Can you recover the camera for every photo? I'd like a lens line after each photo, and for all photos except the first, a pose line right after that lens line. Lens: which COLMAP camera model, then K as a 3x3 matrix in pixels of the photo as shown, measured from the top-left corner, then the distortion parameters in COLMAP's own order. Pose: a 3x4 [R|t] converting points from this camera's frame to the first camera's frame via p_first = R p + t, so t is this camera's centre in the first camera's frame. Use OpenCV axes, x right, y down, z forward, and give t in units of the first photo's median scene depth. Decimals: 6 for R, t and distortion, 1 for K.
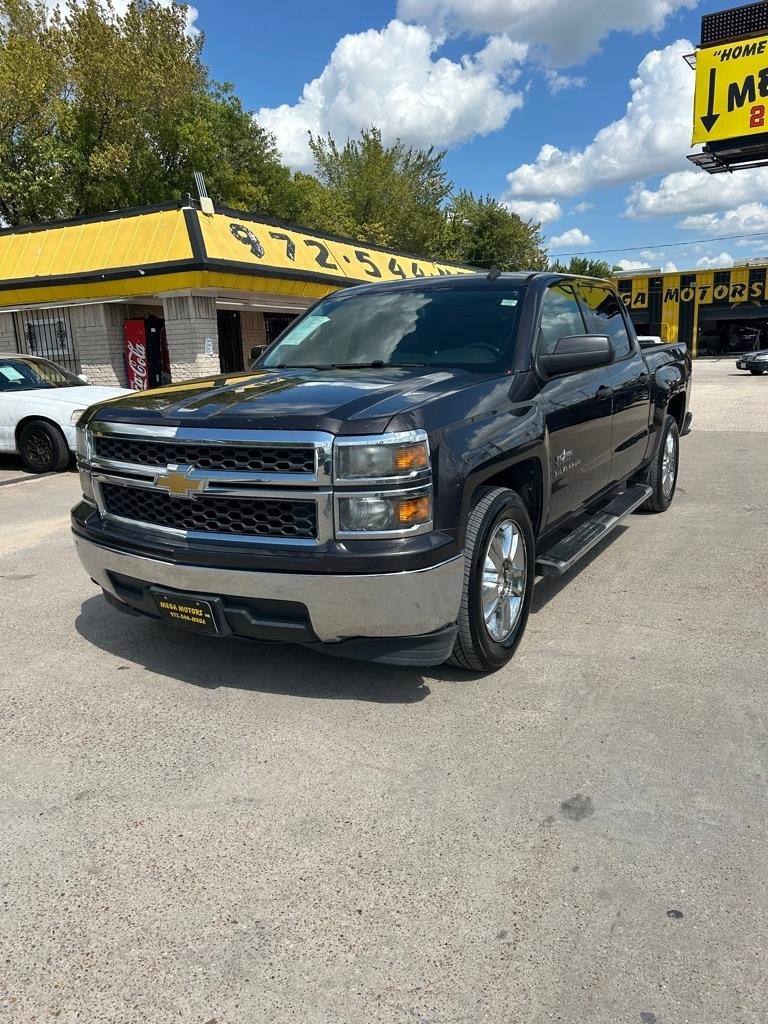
lens RADIAL K [[763.1, 0, 384.0], [0, 763.1, 512.0], [0, 0, 1]] dist [0.035855, -0.036176]
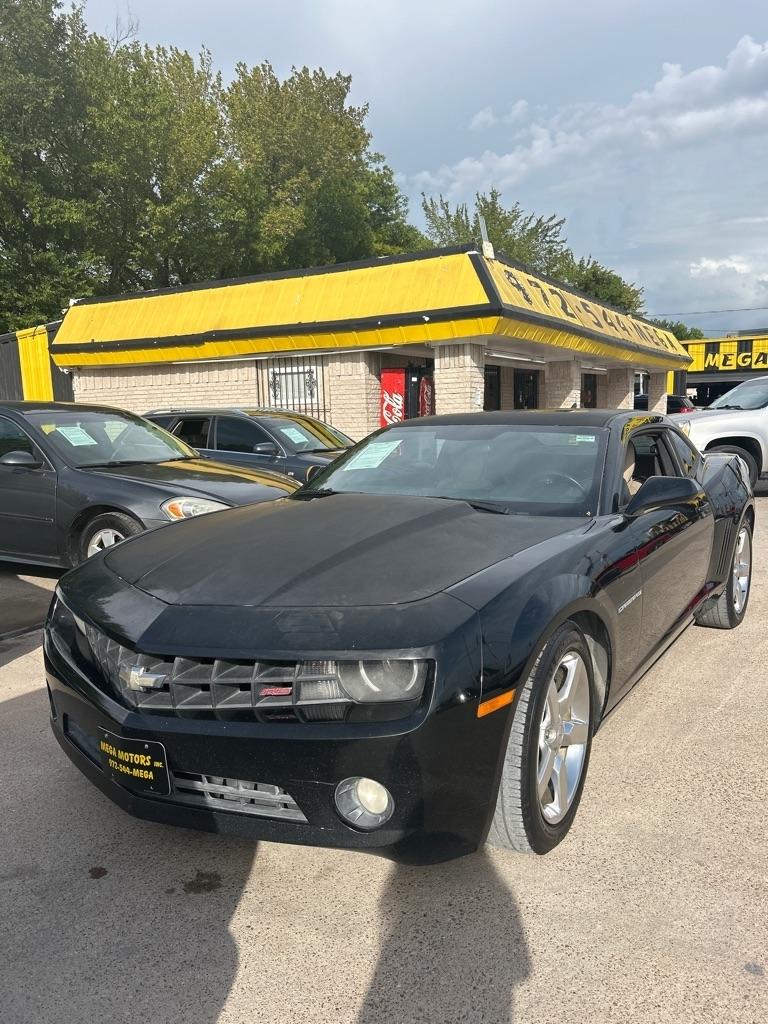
lens RADIAL K [[760.3, 0, 385.3], [0, 760.3, 498.7], [0, 0, 1]] dist [0.043411, -0.003430]
pose [[0.997657, 0.024606, -0.063838, -0.257821], [-0.030188, 0.995662, -0.088015, -0.006654], [0.061395, 0.089736, 0.994071, 0.074636]]
